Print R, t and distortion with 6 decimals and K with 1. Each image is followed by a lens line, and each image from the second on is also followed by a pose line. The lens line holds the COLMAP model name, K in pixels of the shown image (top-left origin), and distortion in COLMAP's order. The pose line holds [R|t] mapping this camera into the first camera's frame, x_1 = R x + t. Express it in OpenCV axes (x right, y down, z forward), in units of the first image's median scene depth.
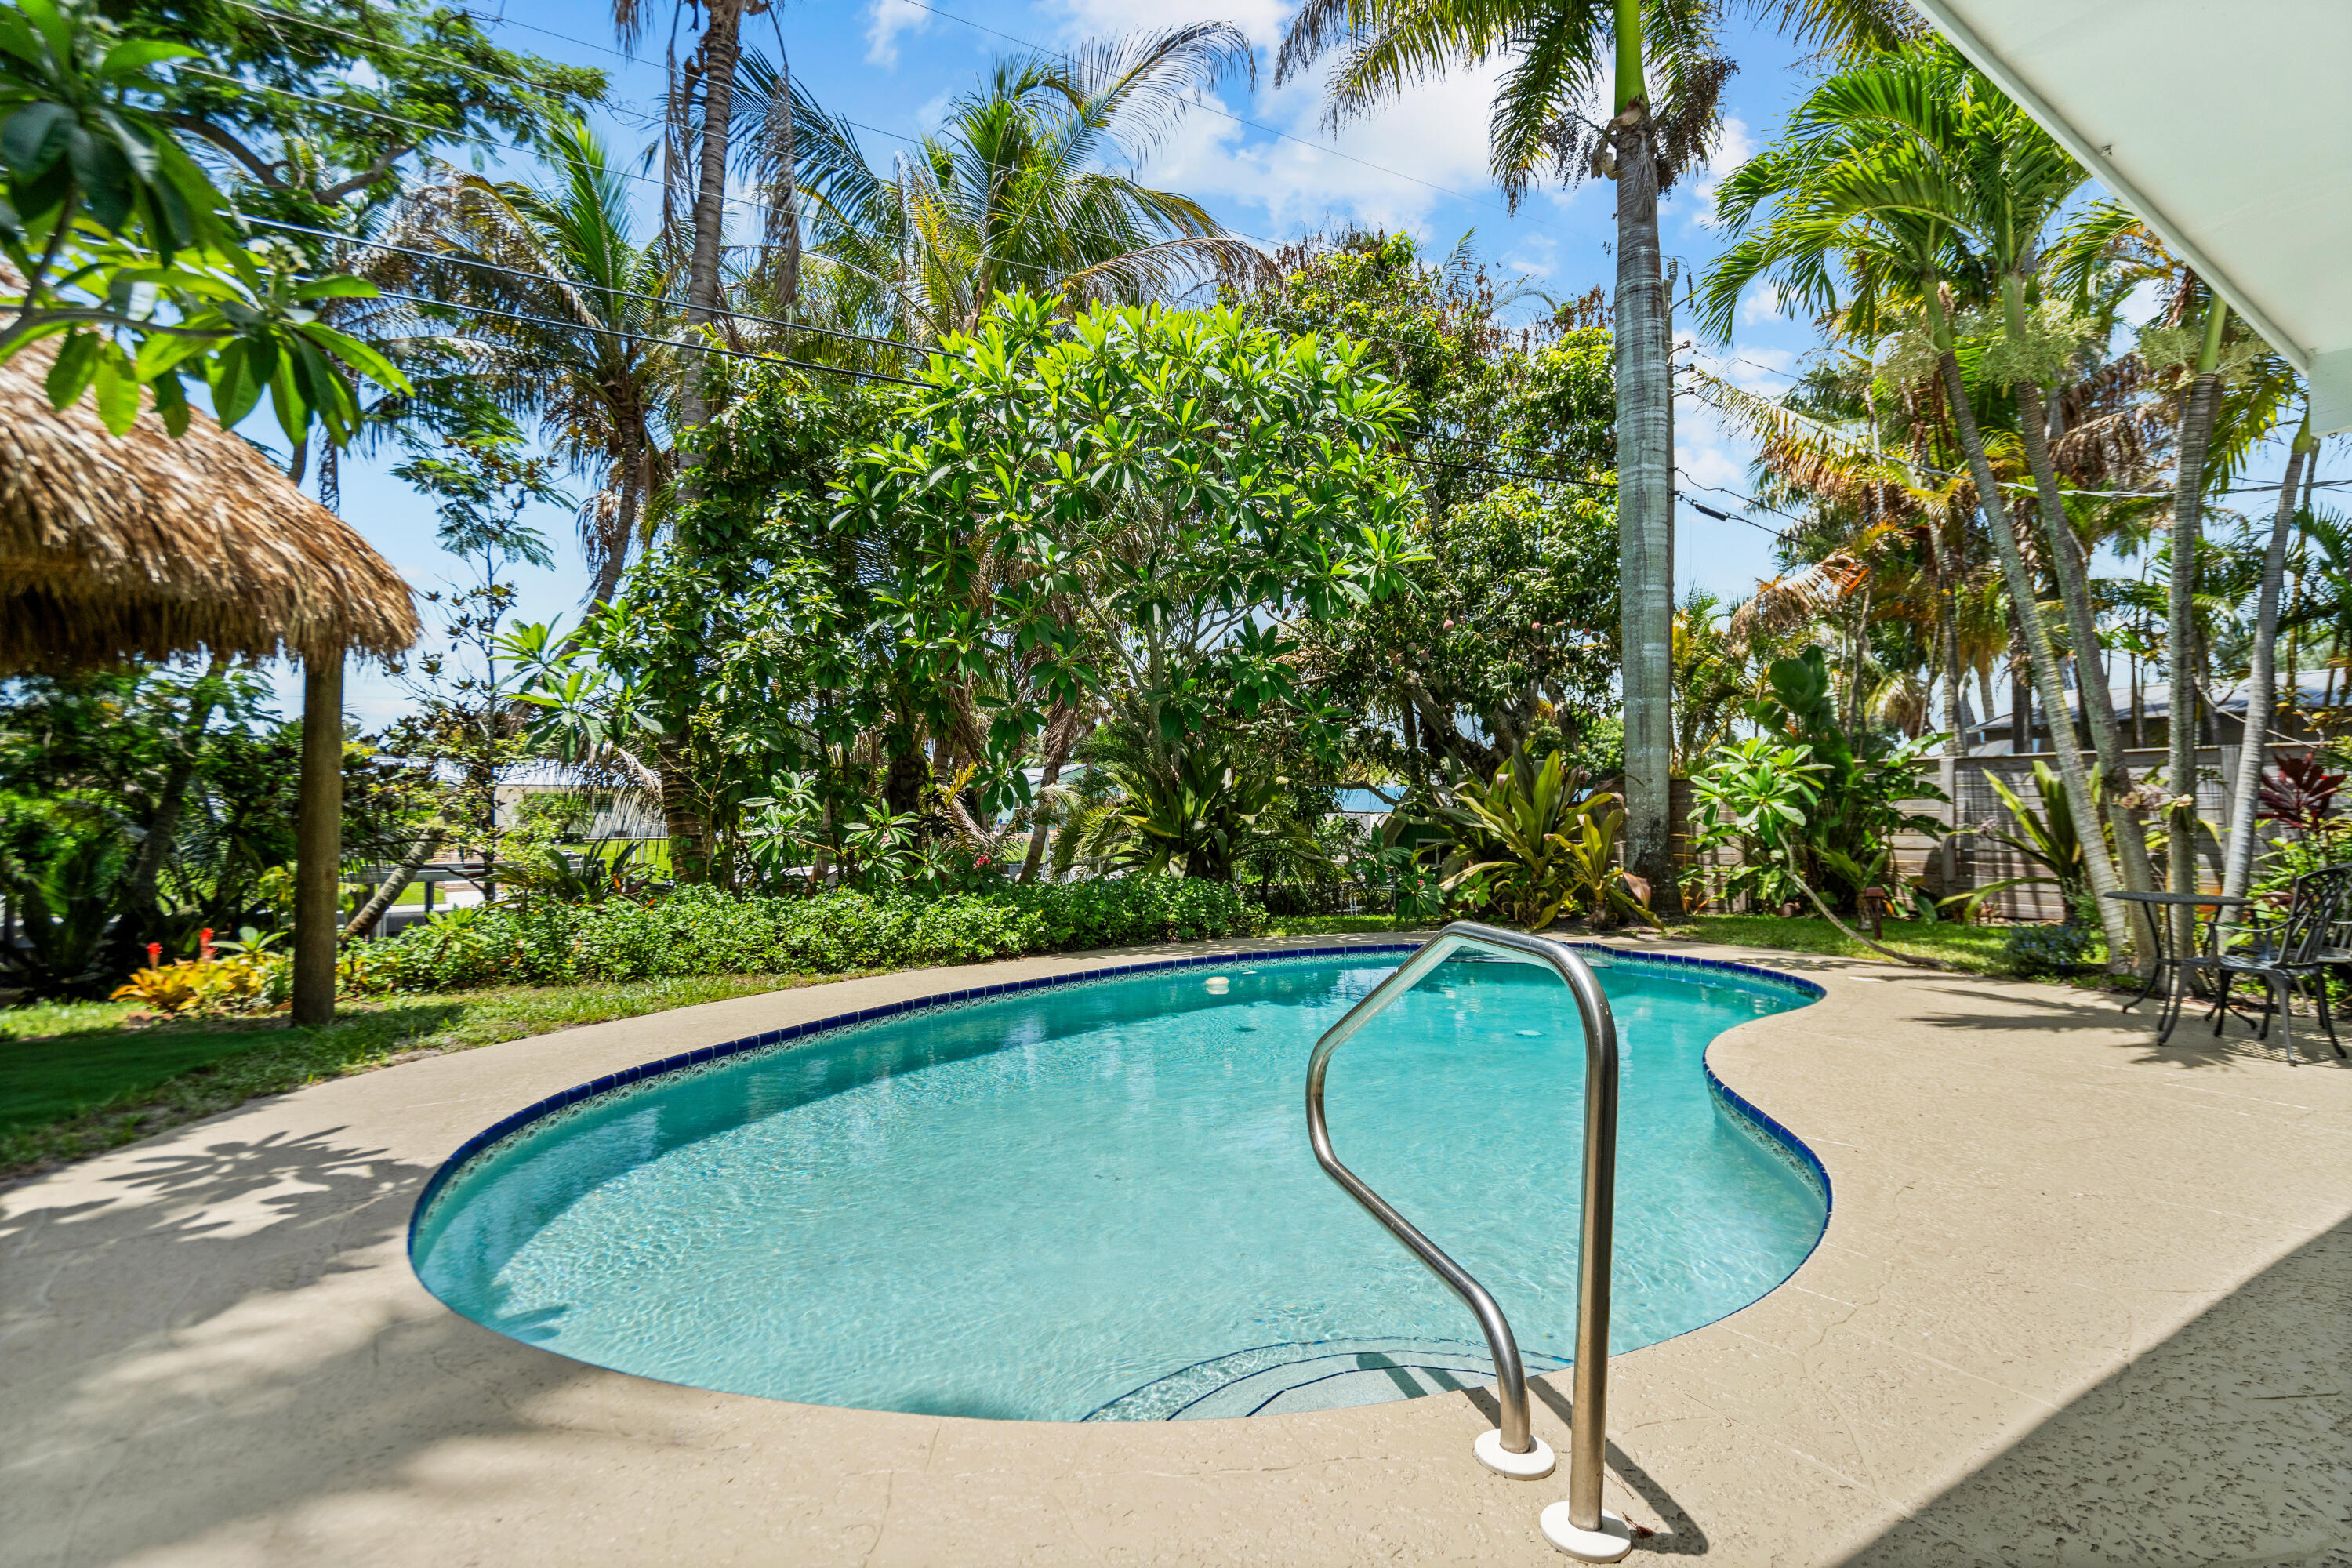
lens RADIAL K [[1159.3, 0, 1175.9], [0, 1159.3, 794.8], [0, 0, 1]] dist [0.001257, 0.000320]
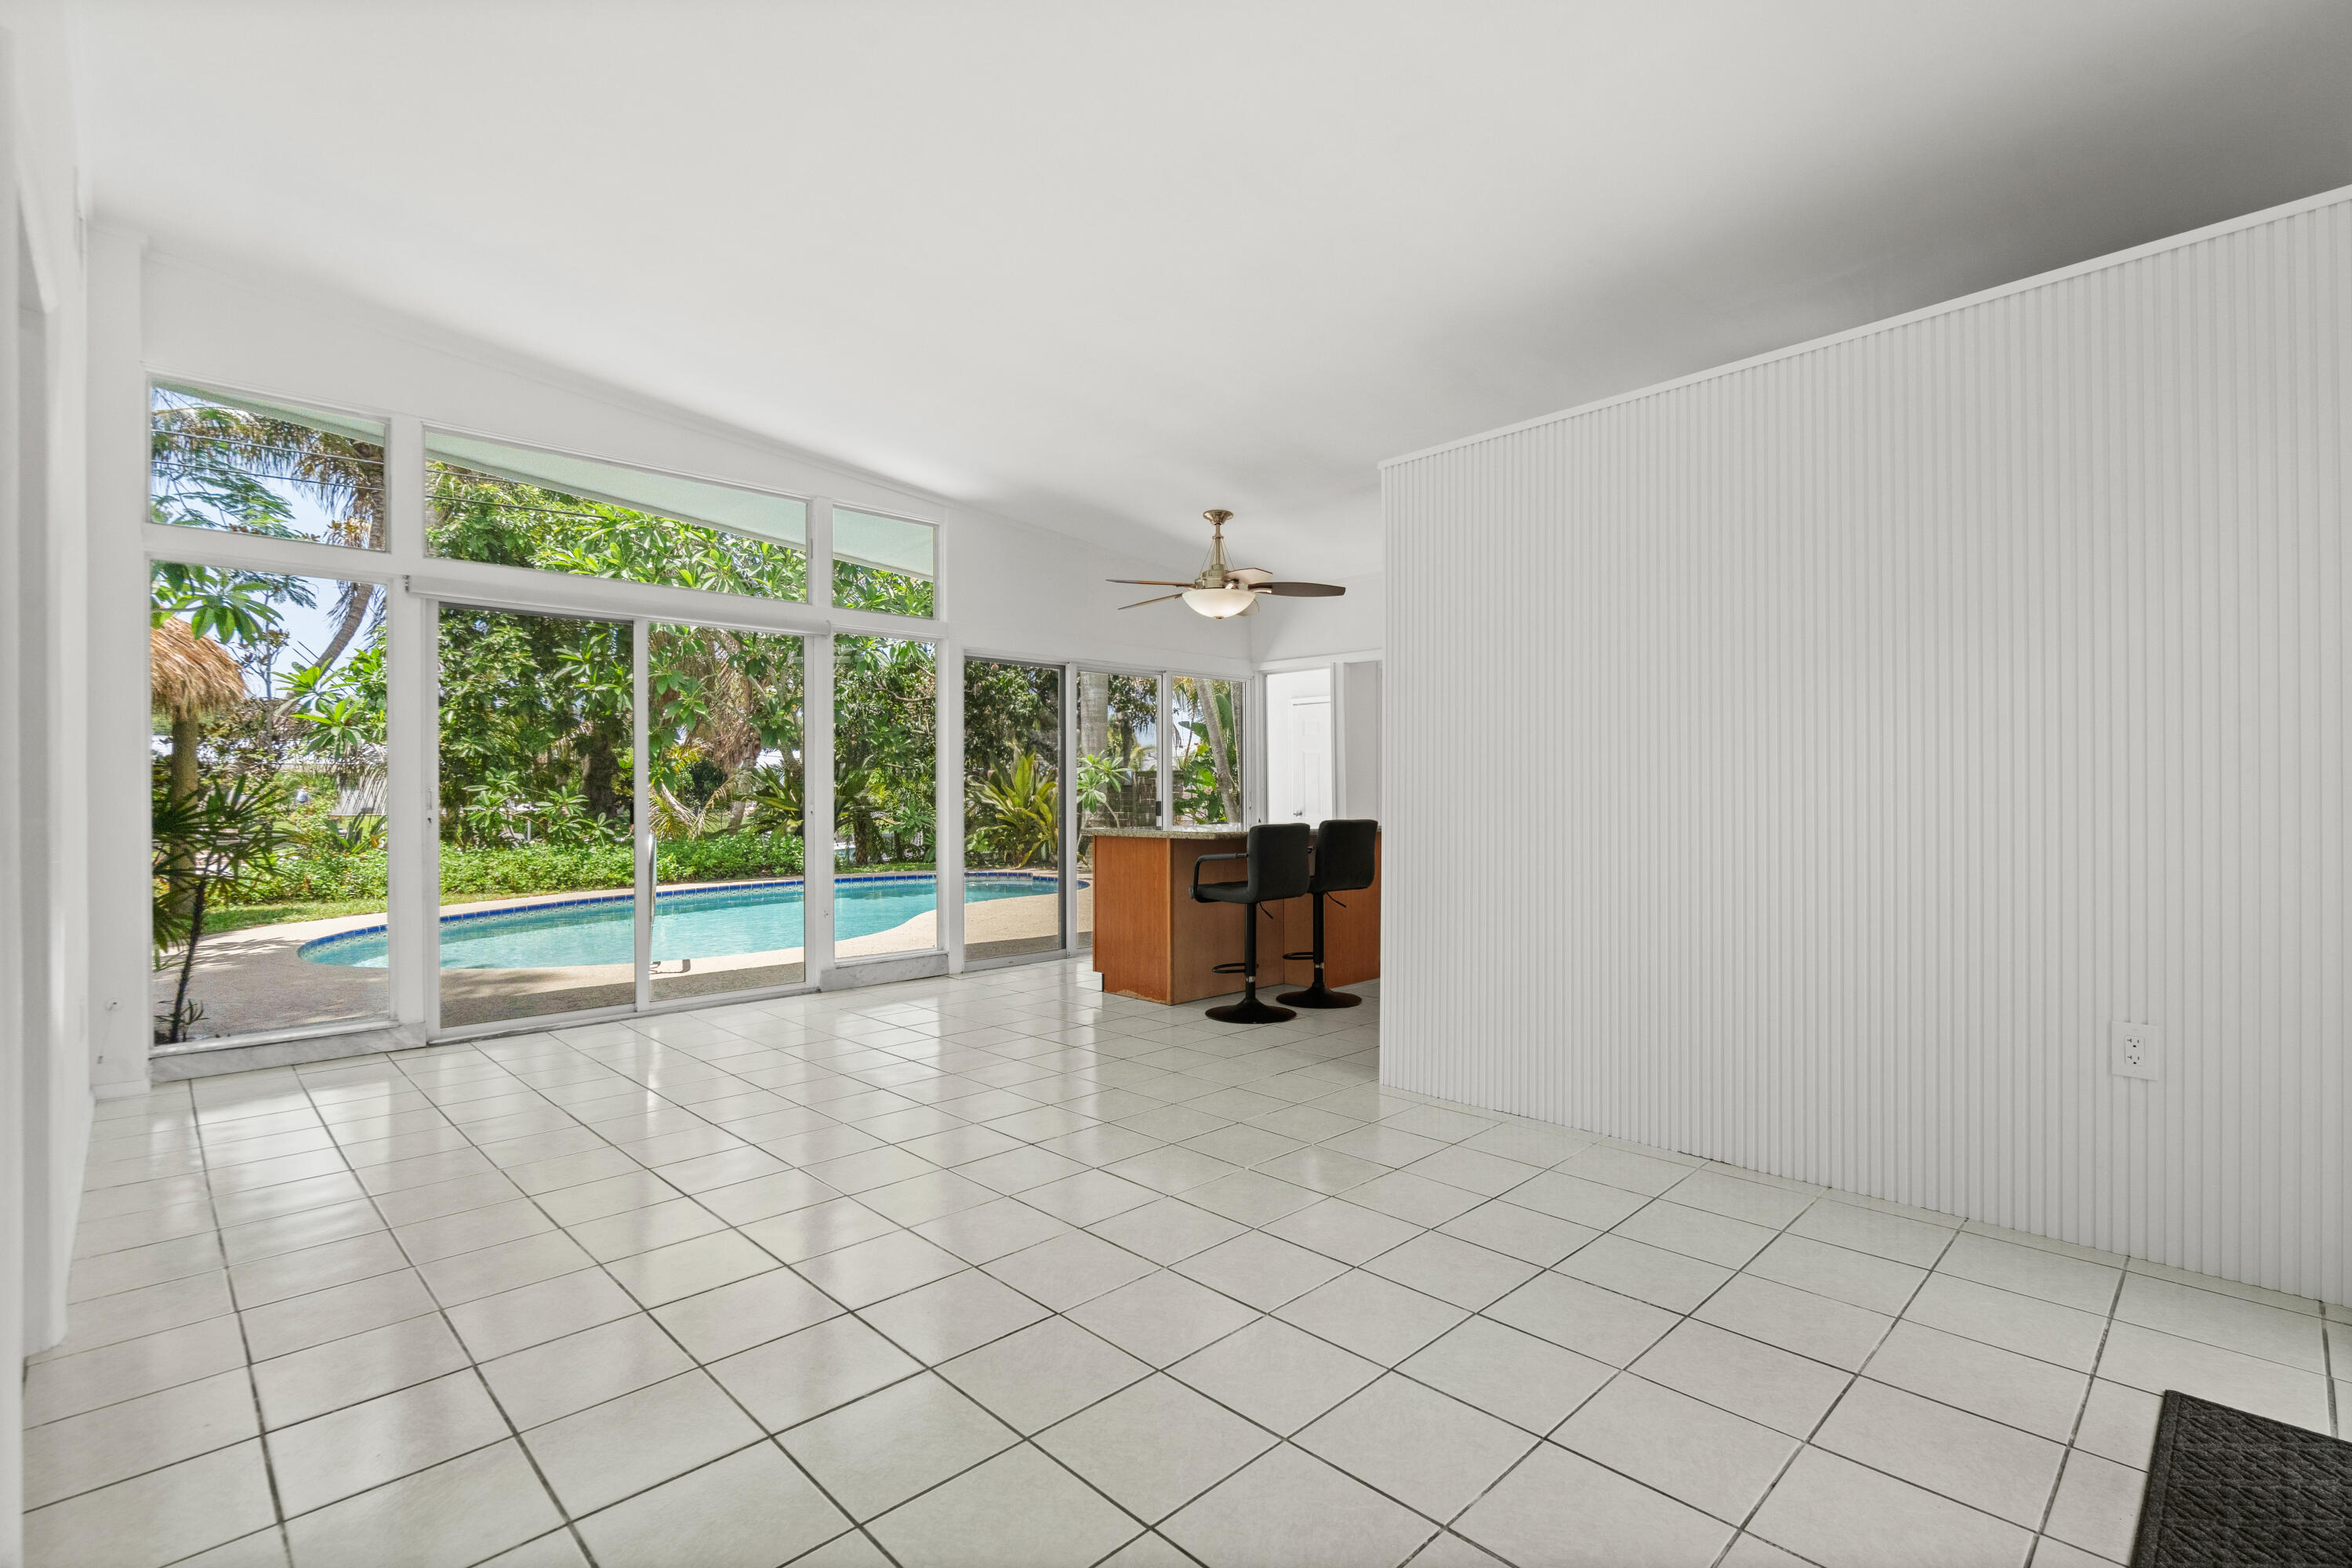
lens RADIAL K [[1083.3, 0, 1176.7], [0, 1083.3, 794.7], [0, 0, 1]] dist [-0.002064, 0.000321]
pose [[0.980625, -0.001901, 0.195888, 0.271559], [-0.002295, 0.999773, 0.021193, -0.017947], [-0.195883, -0.021232, 0.980397, -0.594911]]
